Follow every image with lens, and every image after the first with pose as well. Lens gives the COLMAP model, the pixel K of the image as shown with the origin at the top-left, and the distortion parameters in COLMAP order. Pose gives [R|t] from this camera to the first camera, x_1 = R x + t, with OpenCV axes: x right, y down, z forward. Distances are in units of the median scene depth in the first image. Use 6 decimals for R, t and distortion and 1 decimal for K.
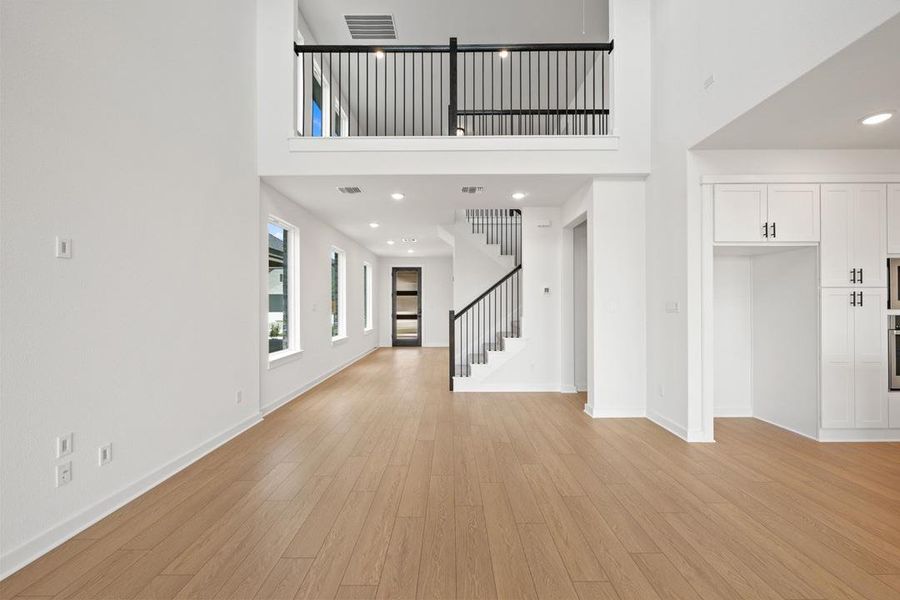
lens RADIAL K [[355.7, 0, 451.1], [0, 355.7, 302.9], [0, 0, 1]] dist [-0.000442, 0.000170]
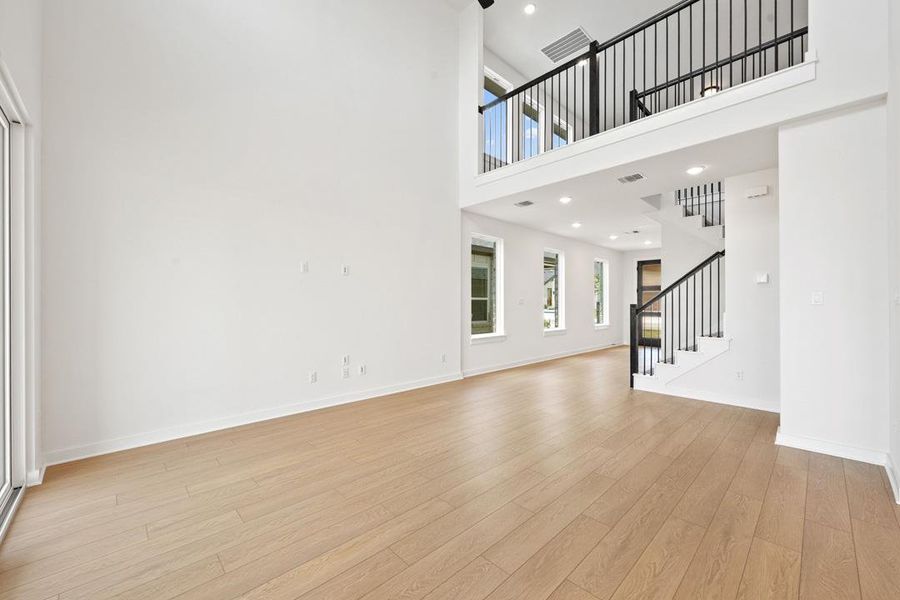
lens RADIAL K [[355.7, 0, 451.1], [0, 355.7, 302.9], [0, 0, 1]] dist [-0.000442, 0.000170]
pose [[0.693924, 0.002595, -0.720043, 0.356046], [0.000737, 0.999990, 0.004314, 0.013443], [0.720048, -0.003524, 0.693916, -0.021635]]
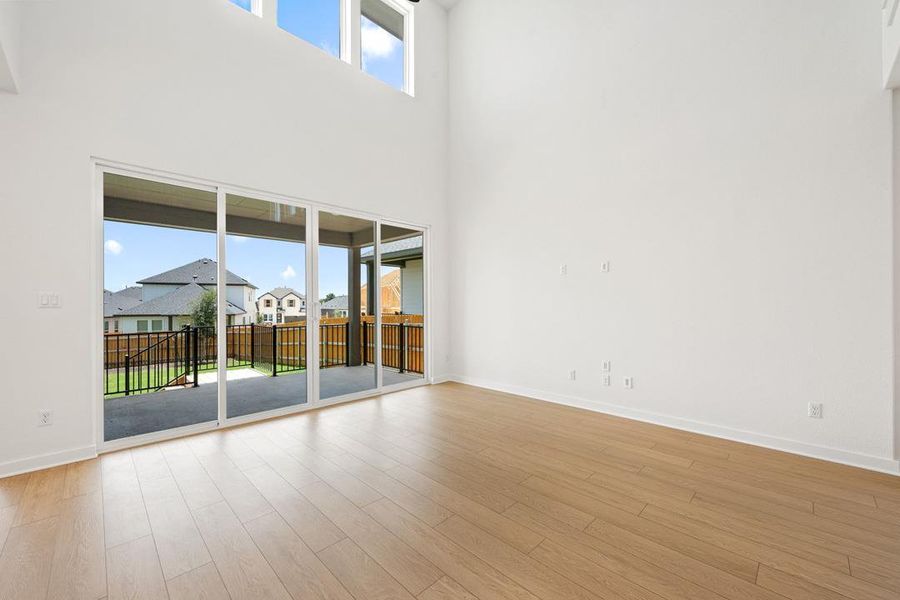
lens RADIAL K [[355.7, 0, 451.1], [0, 355.7, 302.9], [0, 0, 1]] dist [-0.000442, 0.000170]
pose [[-0.704408, 0.004909, -0.709779, 0.352037], [0.009800, 0.999948, -0.002810, 0.016266], [0.709728, -0.008935, -0.704419, 0.672867]]
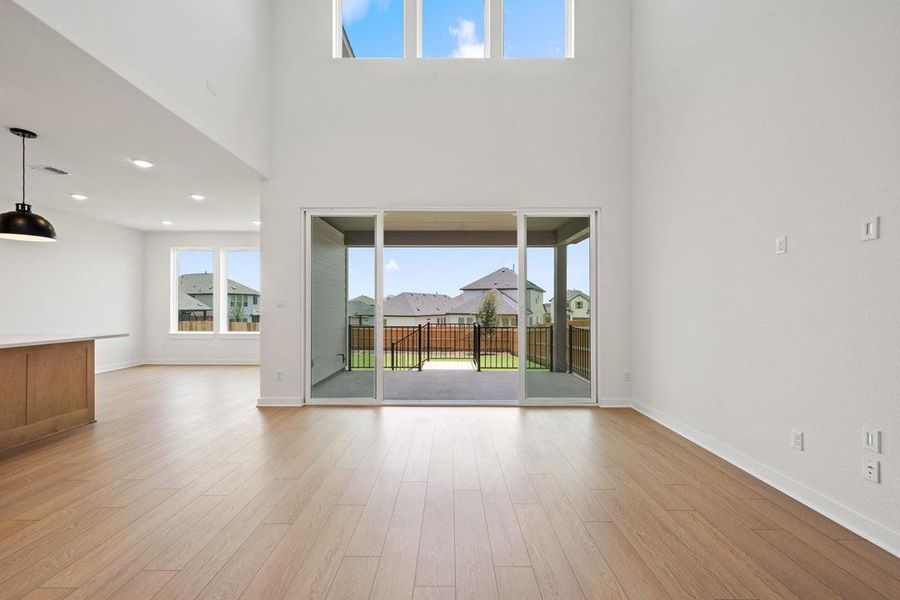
lens RADIAL K [[355.7, 0, 451.1], [0, 355.7, 302.9], [0, 0, 1]] dist [-0.000442, 0.000170]
pose [[-0.999993, 0.002304, -0.003079, 0.008931], [0.002344, 0.999910, -0.013234, 0.018504], [0.003049, -0.013241, -0.999908, 0.727465]]
